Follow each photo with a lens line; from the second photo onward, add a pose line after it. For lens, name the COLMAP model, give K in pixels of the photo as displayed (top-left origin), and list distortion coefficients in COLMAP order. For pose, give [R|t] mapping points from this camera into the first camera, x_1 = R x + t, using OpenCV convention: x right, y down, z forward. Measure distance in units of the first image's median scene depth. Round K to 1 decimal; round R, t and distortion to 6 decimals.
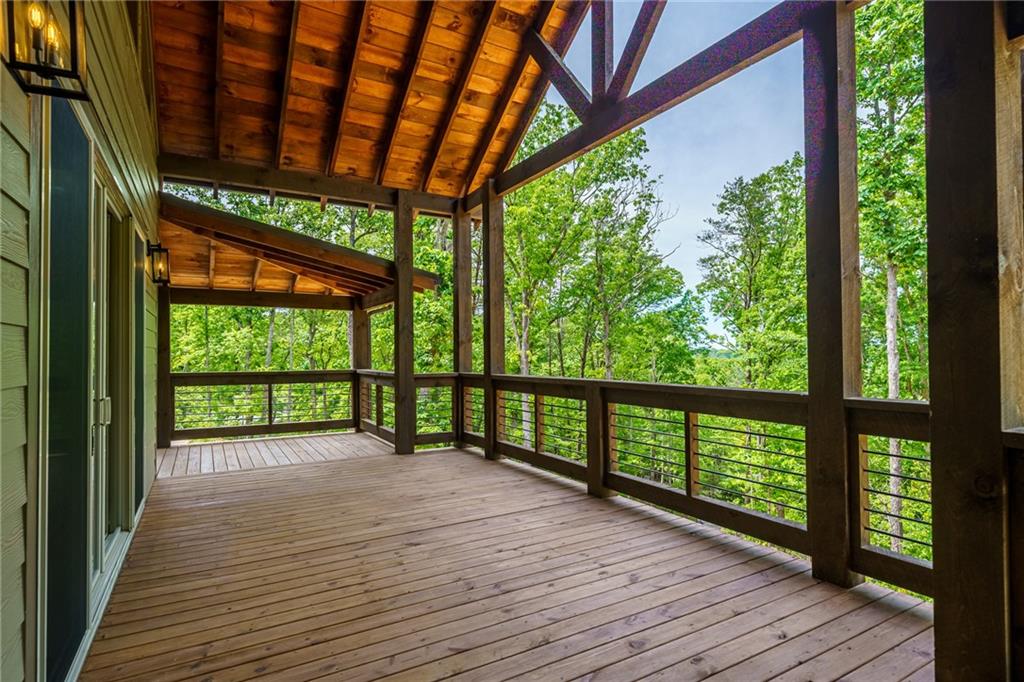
lens RADIAL K [[546.4, 0, 512.0], [0, 546.4, 341.0], [0, 0, 1]] dist [-0.000027, -0.000084]
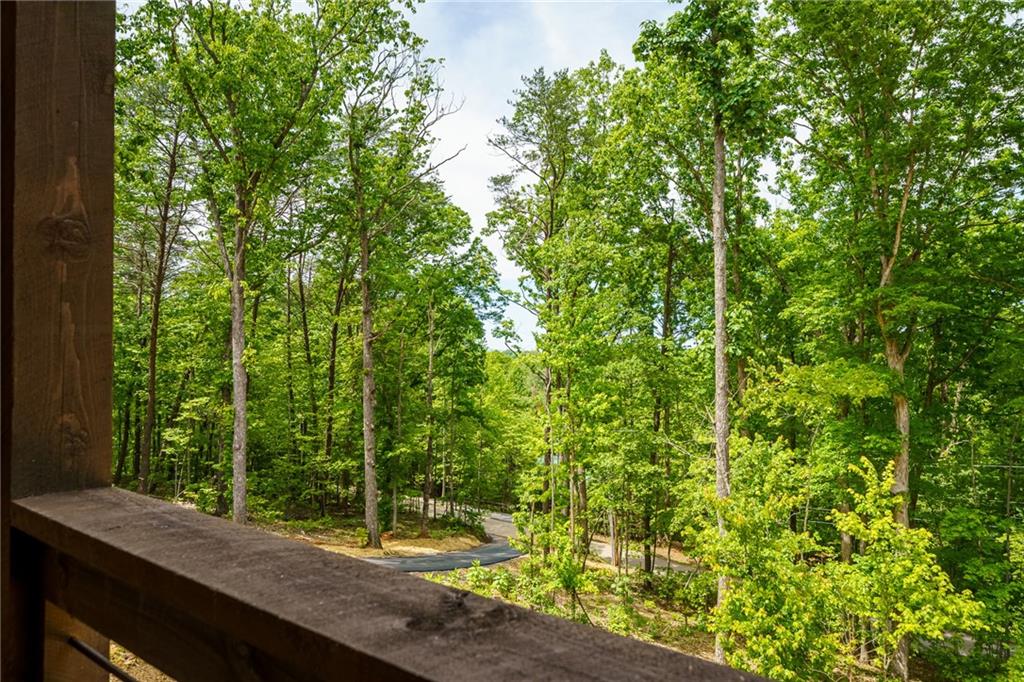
lens RADIAL K [[703.8, 0, 512.0], [0, 703.8, 341.0], [0, 0, 1]] dist [0.000434, -0.000641]
pose [[0.936252, 0.006126, 0.351277, 0.156693], [-0.009205, 0.999932, 0.007095, 0.387285], [-0.351209, -0.009877, 0.936245, 0.385837]]
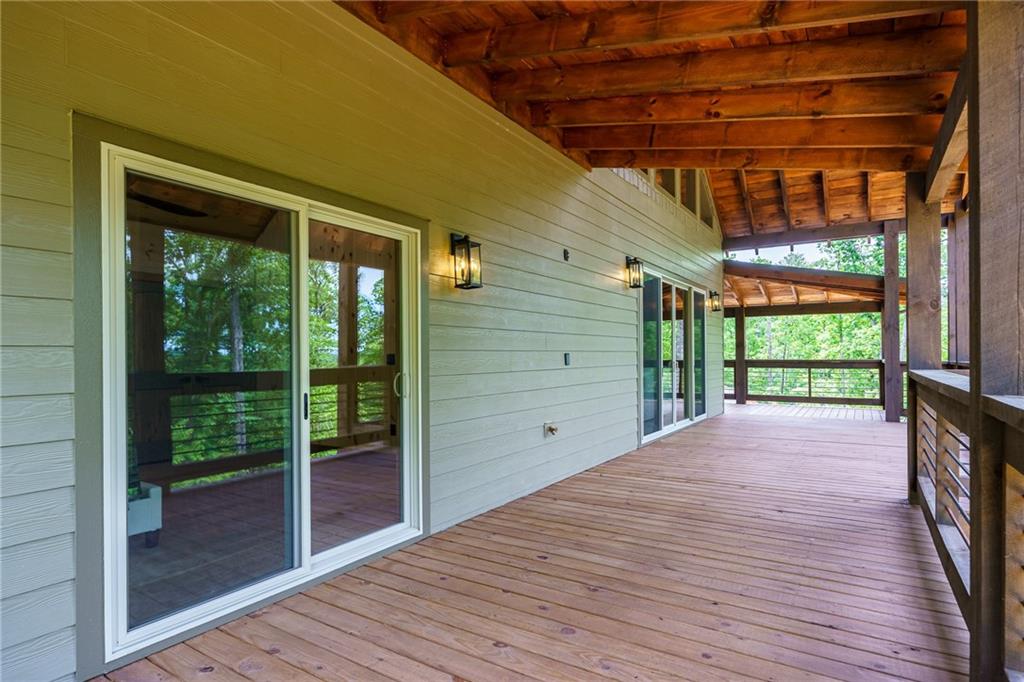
lens RADIAL K [[540.2, 0, 509.0], [0, 540.2, 352.7], [0, 0, 1]] dist [0.000443, 0.000193]
pose [[0.459247, -0.001551, -0.888307, 0.497778], [0.023697, 0.999664, 0.010505, 0.004608], [0.887993, -0.025874, 0.459129, -0.384467]]
